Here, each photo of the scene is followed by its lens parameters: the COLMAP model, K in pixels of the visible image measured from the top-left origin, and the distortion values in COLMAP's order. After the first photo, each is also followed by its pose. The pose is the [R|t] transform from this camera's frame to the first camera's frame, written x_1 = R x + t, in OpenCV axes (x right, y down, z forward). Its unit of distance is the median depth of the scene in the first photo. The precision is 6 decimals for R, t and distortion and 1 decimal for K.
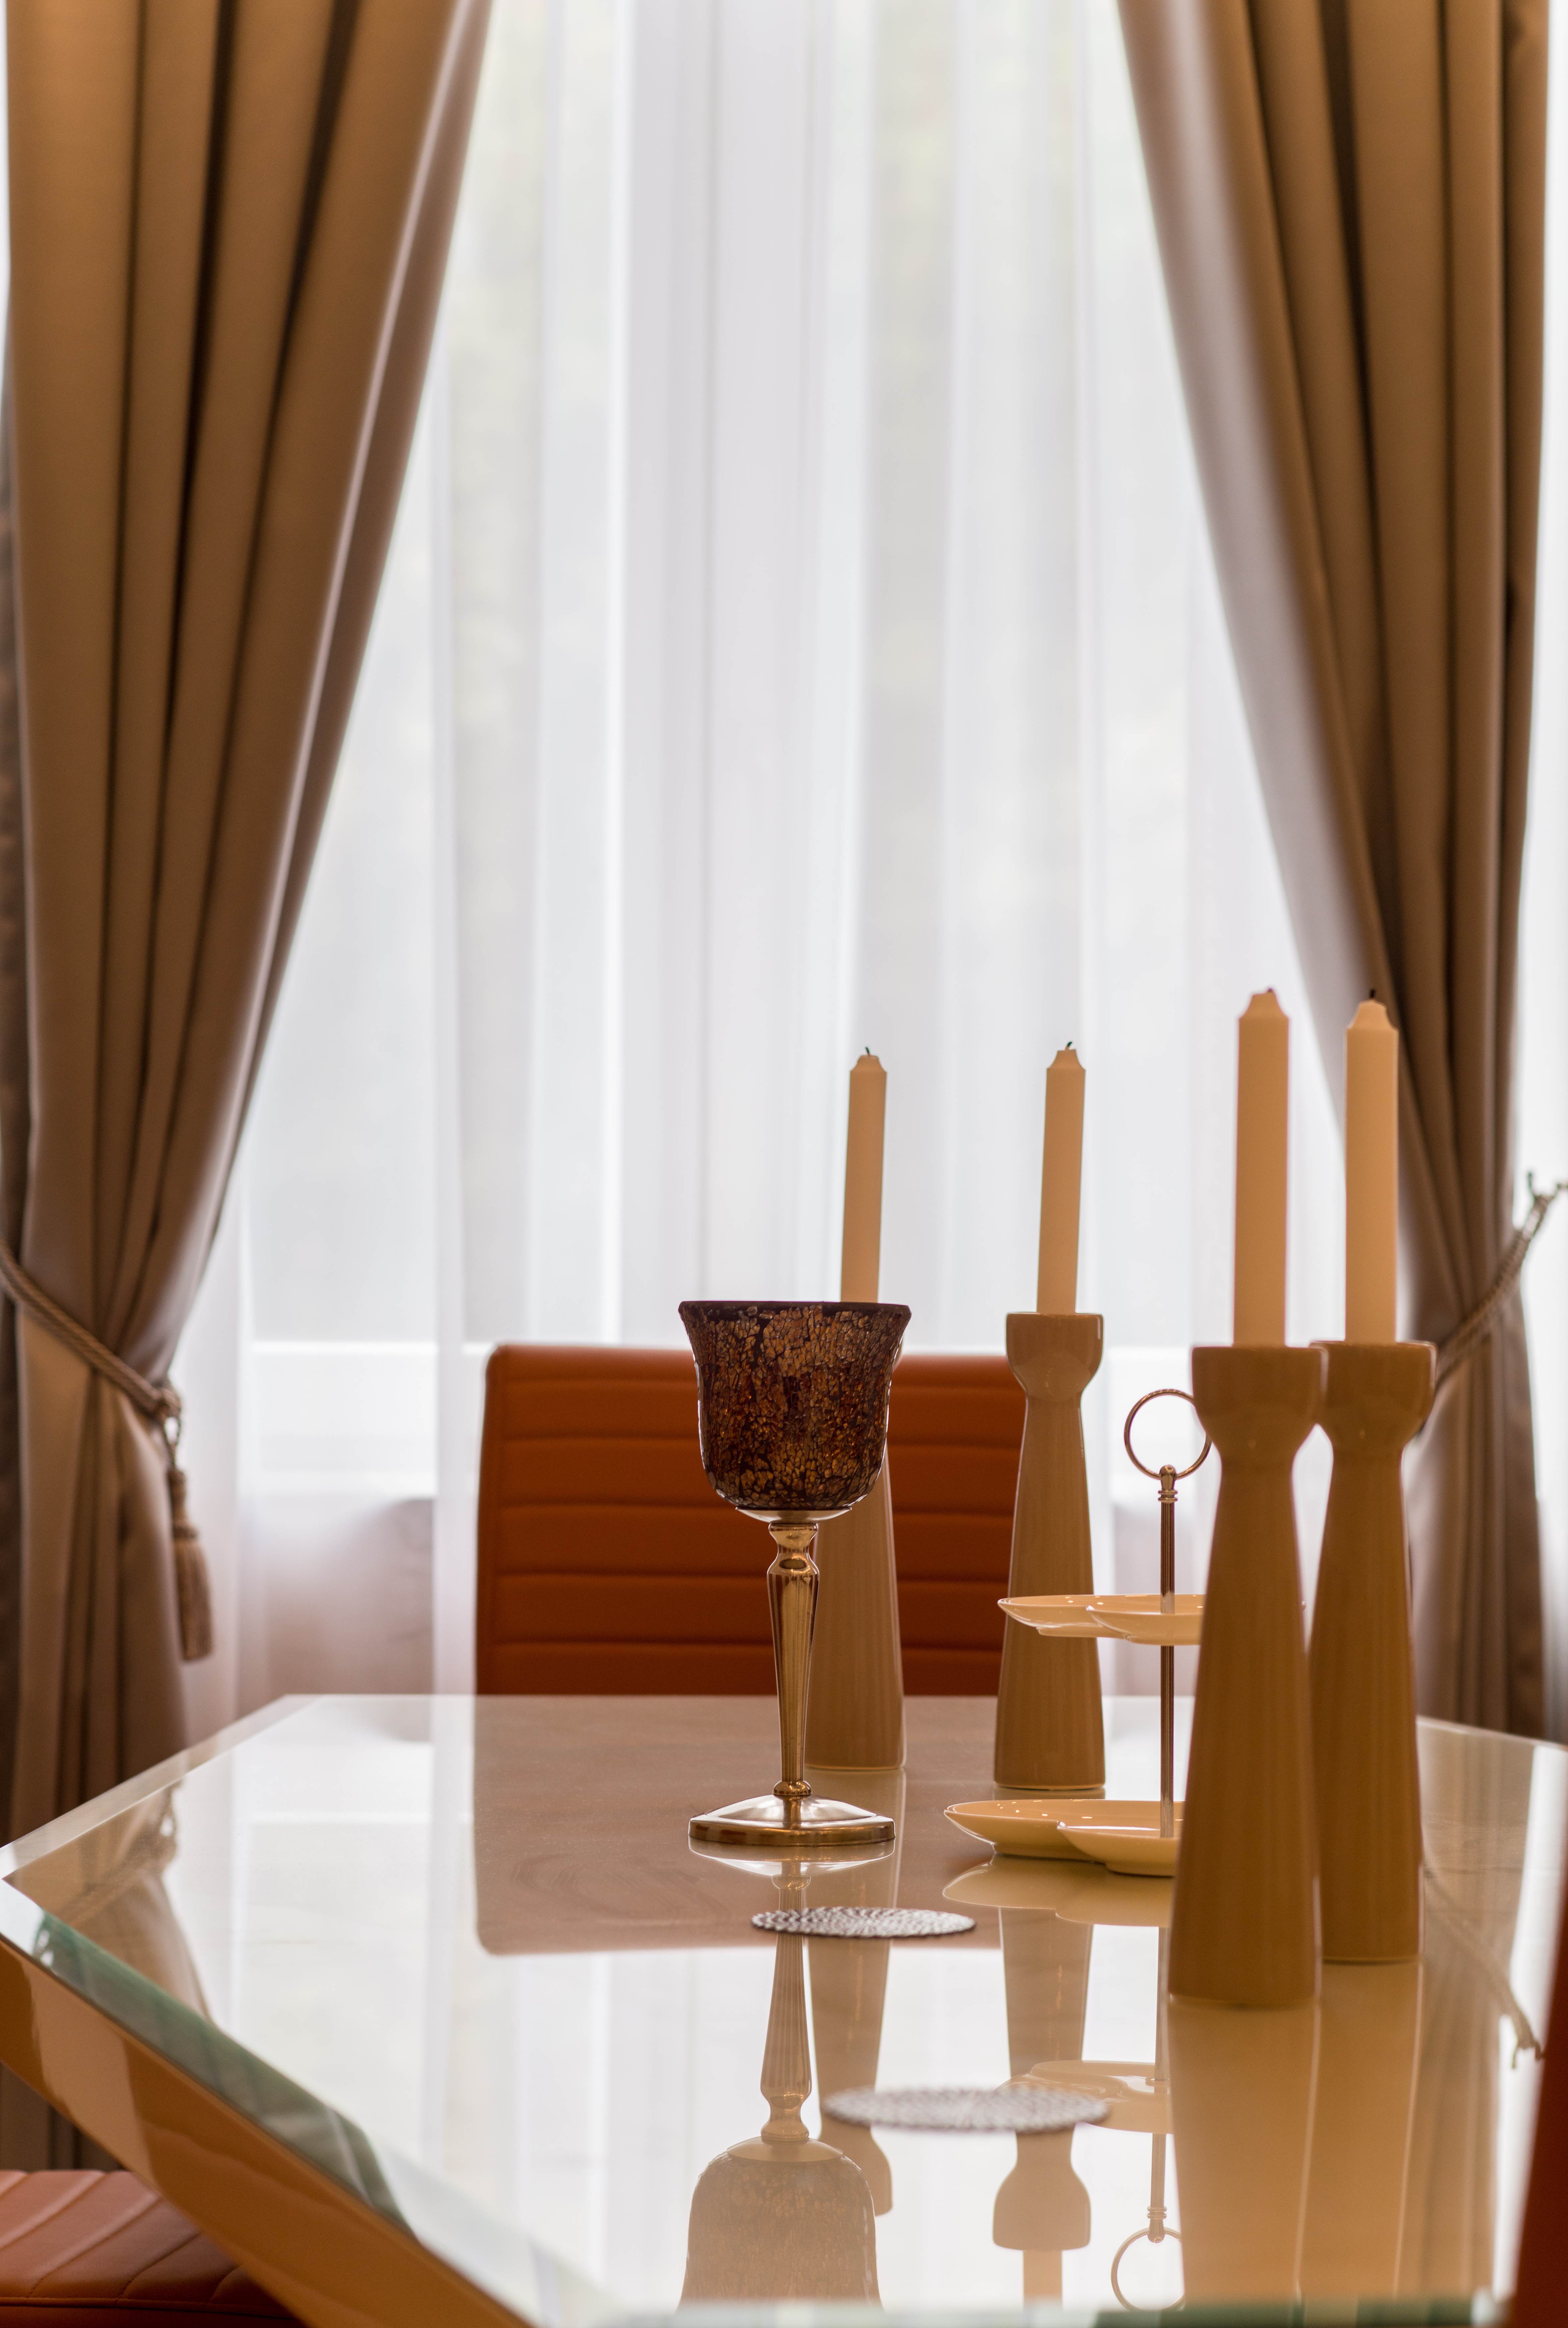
lens RADIAL K [[5931.6, 0, 784.0], [0, 5931.6, 1164.0], [0, 0, 1]] dist [0.338515, -9.971880]
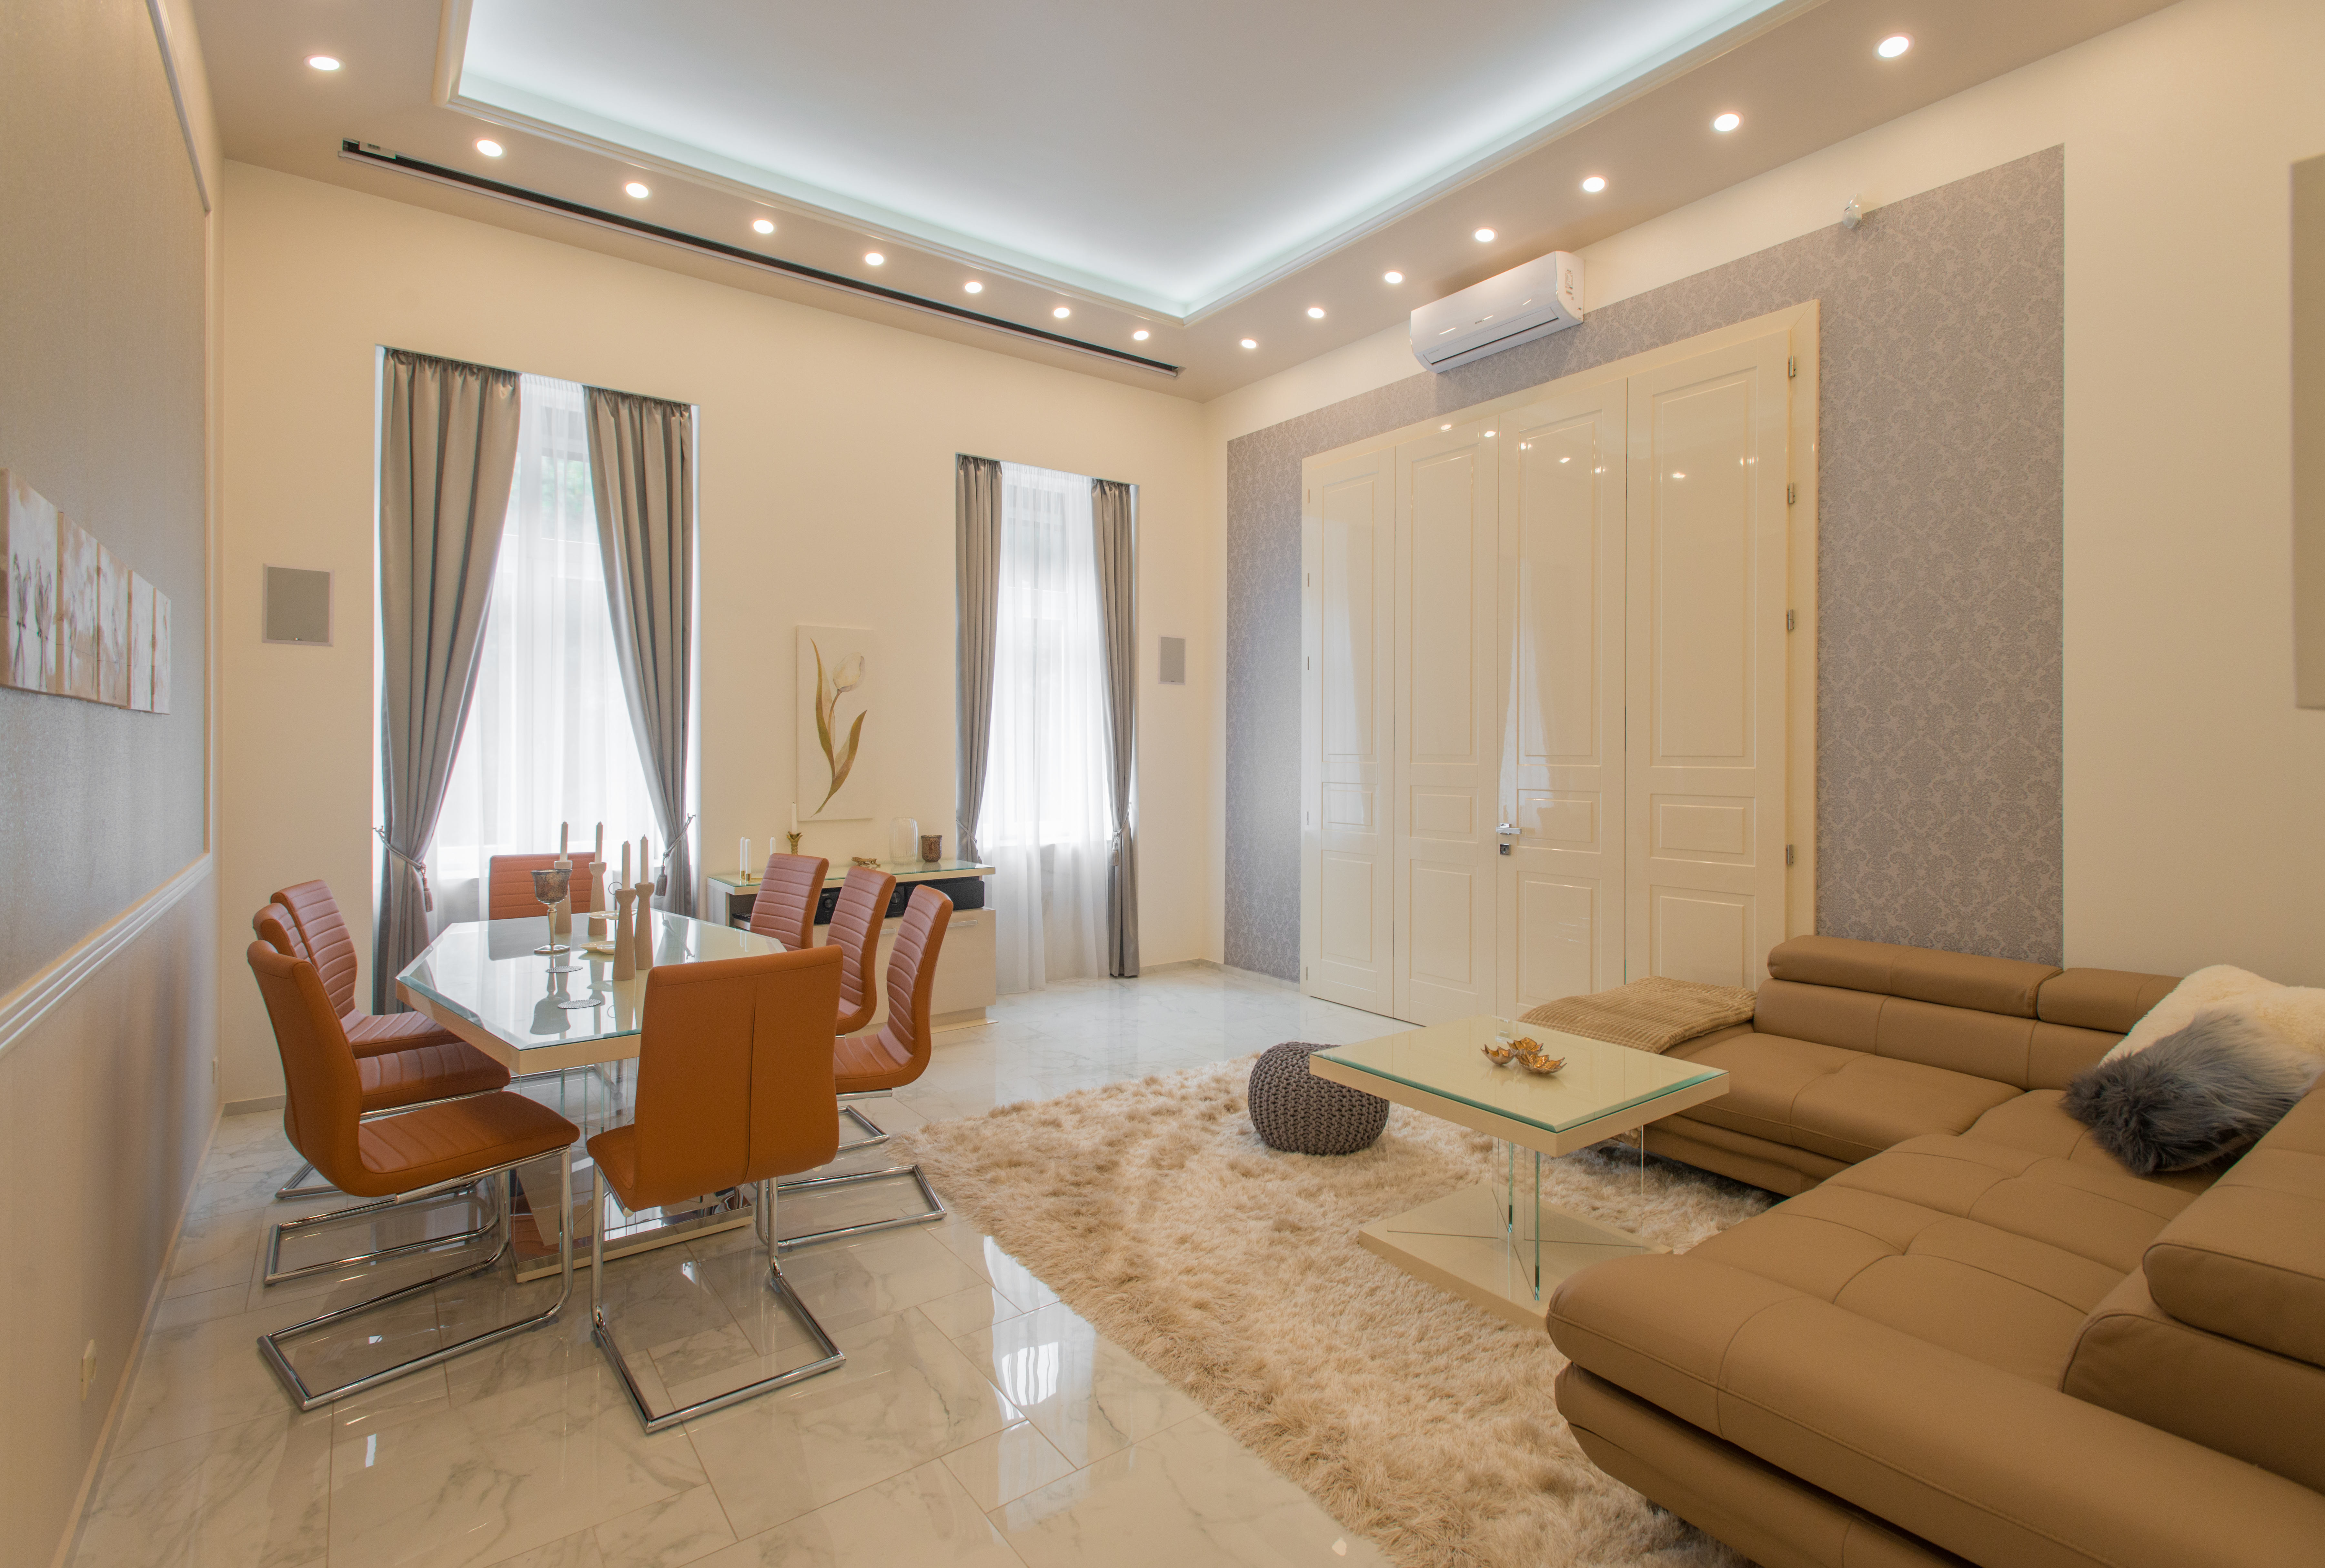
lens RADIAL K [[1100.0, 0, 1186.4], [0, 1100.0, 747.5], [0, 0, 1]] dist [0.020481, -0.006534]
pose [[0.865749, -0.008761, 0.500402, -0.001539], [0.002042, 0.999900, 0.013974, -0.096114], [-0.500475, -0.011076, 0.865680, -0.309584]]
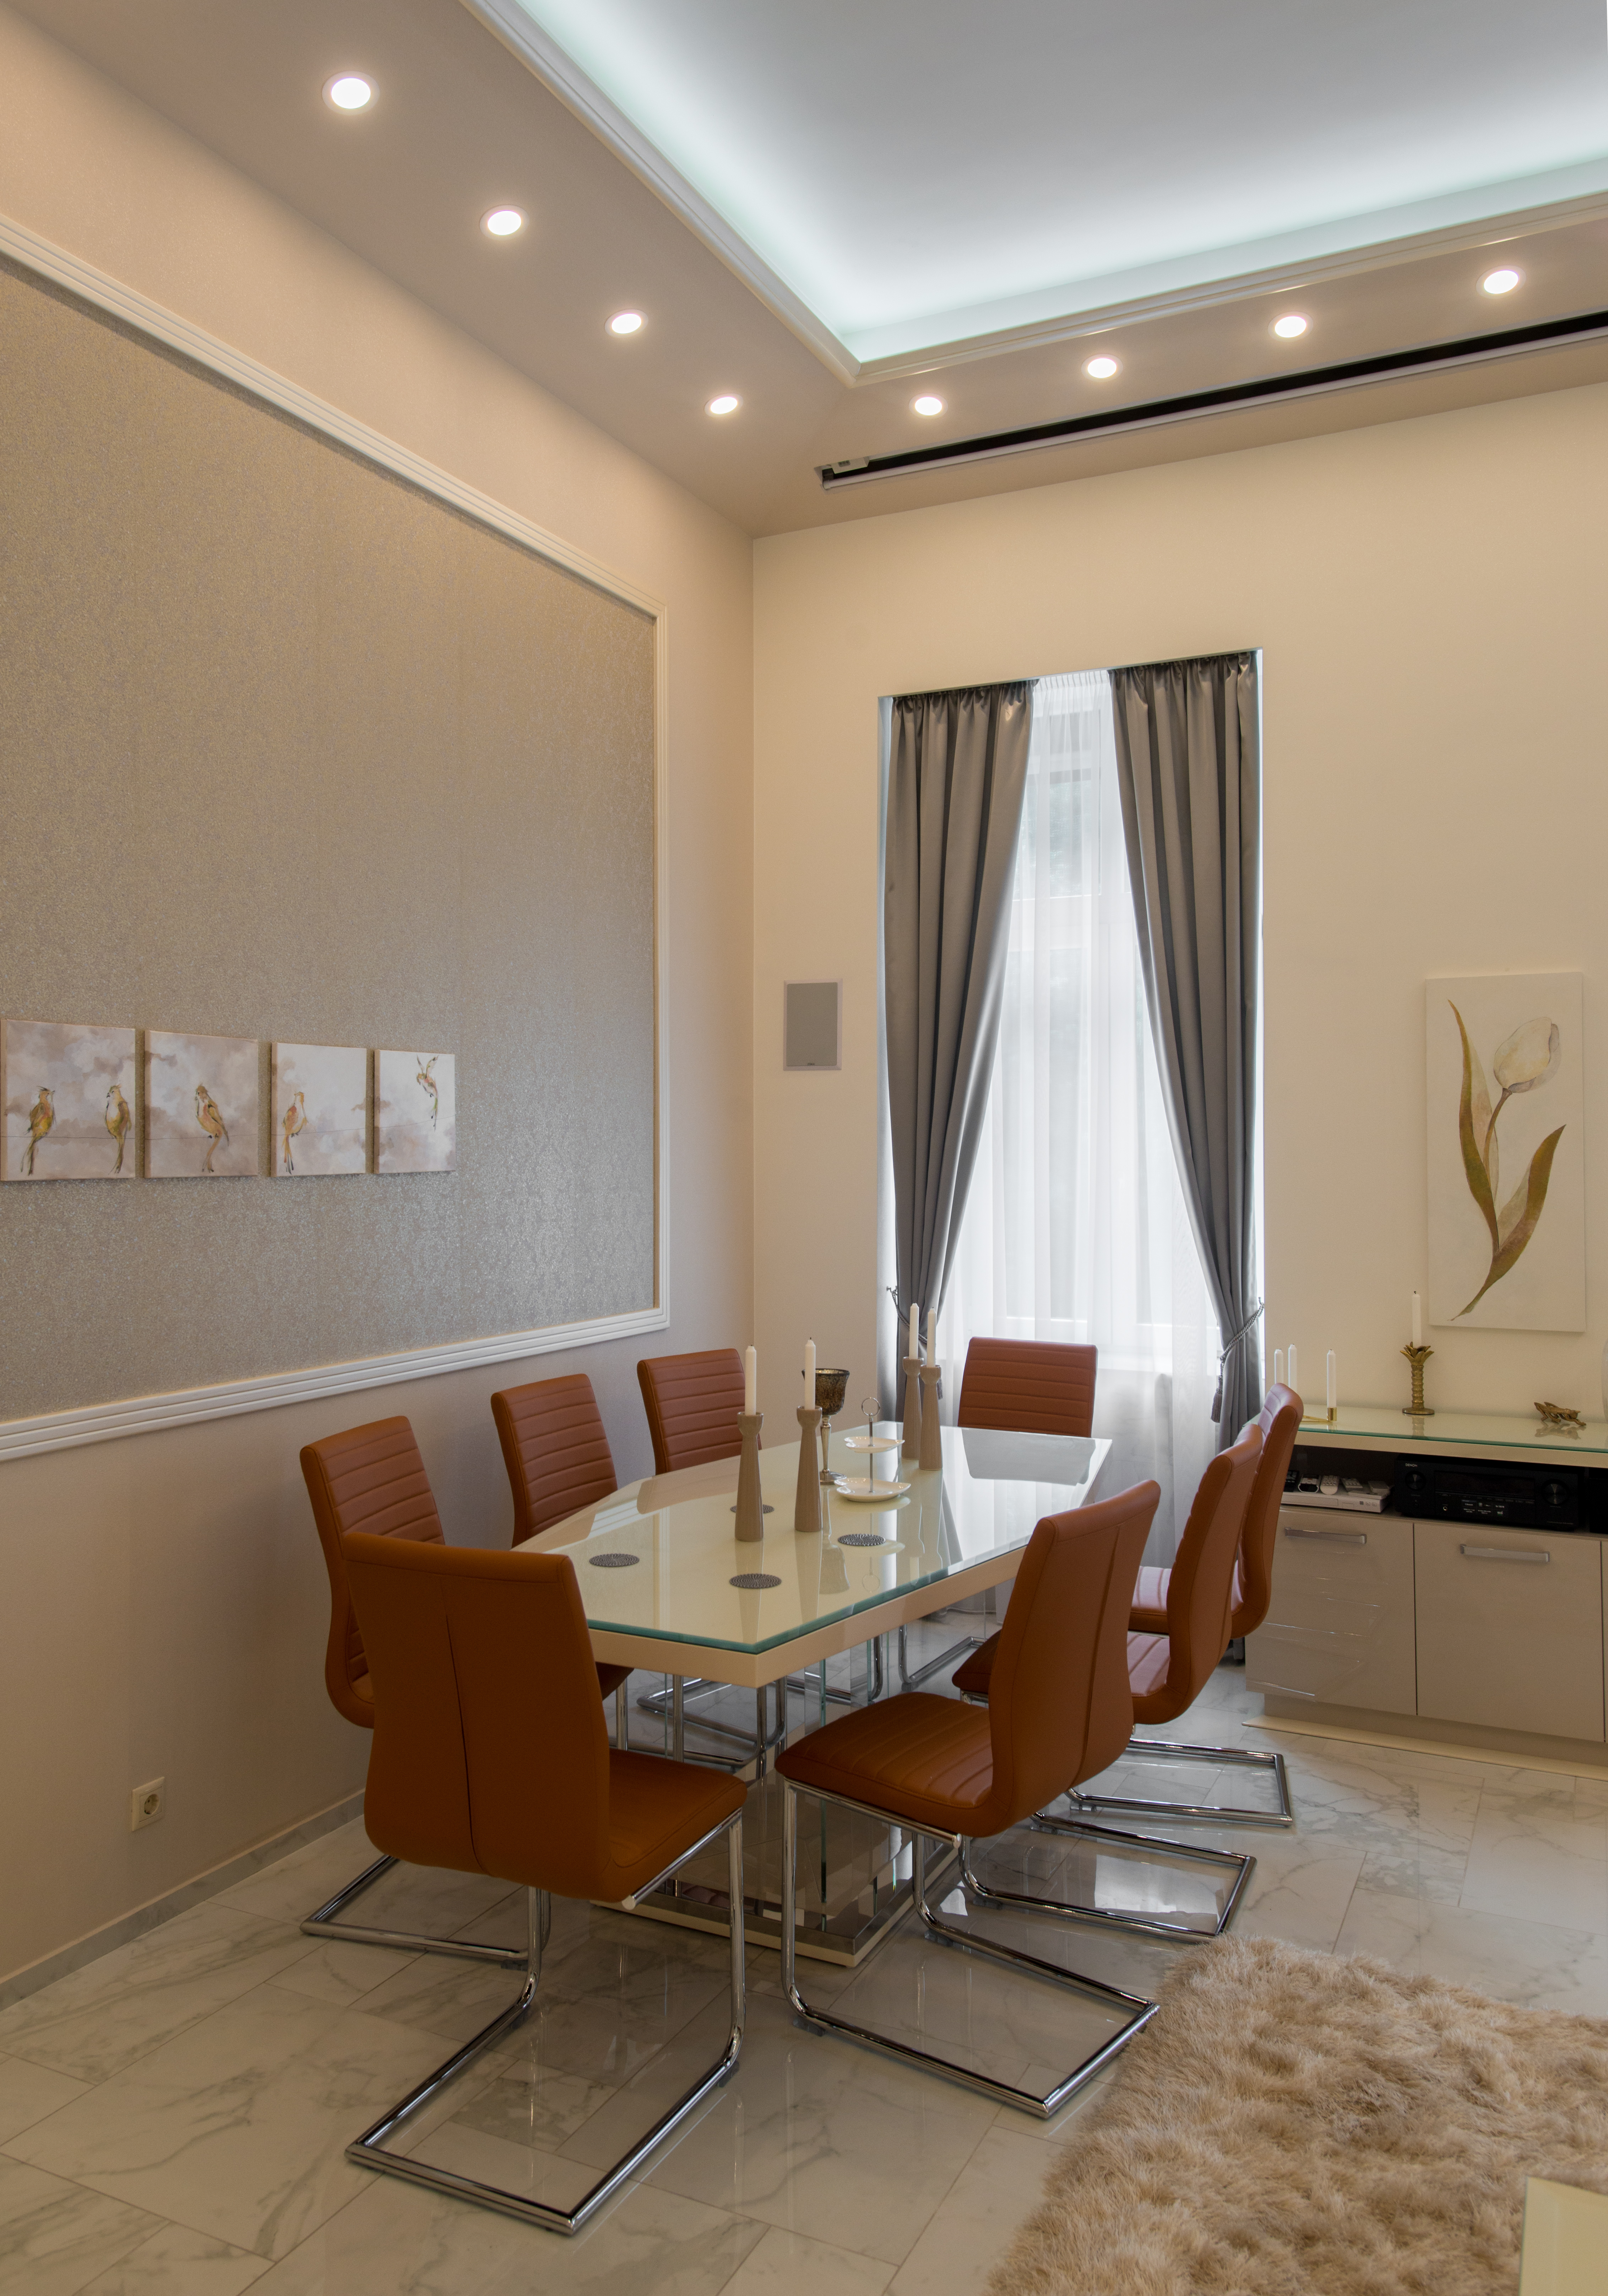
lens RADIAL K [[1670.8, 0, 746.1], [0, 1670.8, 1126.7], [0, 0, 1]] dist [0.005551, -0.001896]
pose [[0.826024, -0.019319, -0.563303, 0.543555], [0.017029, 0.999812, -0.009319, -0.123961], [0.563377, -0.001894, 0.826198, -0.122326]]
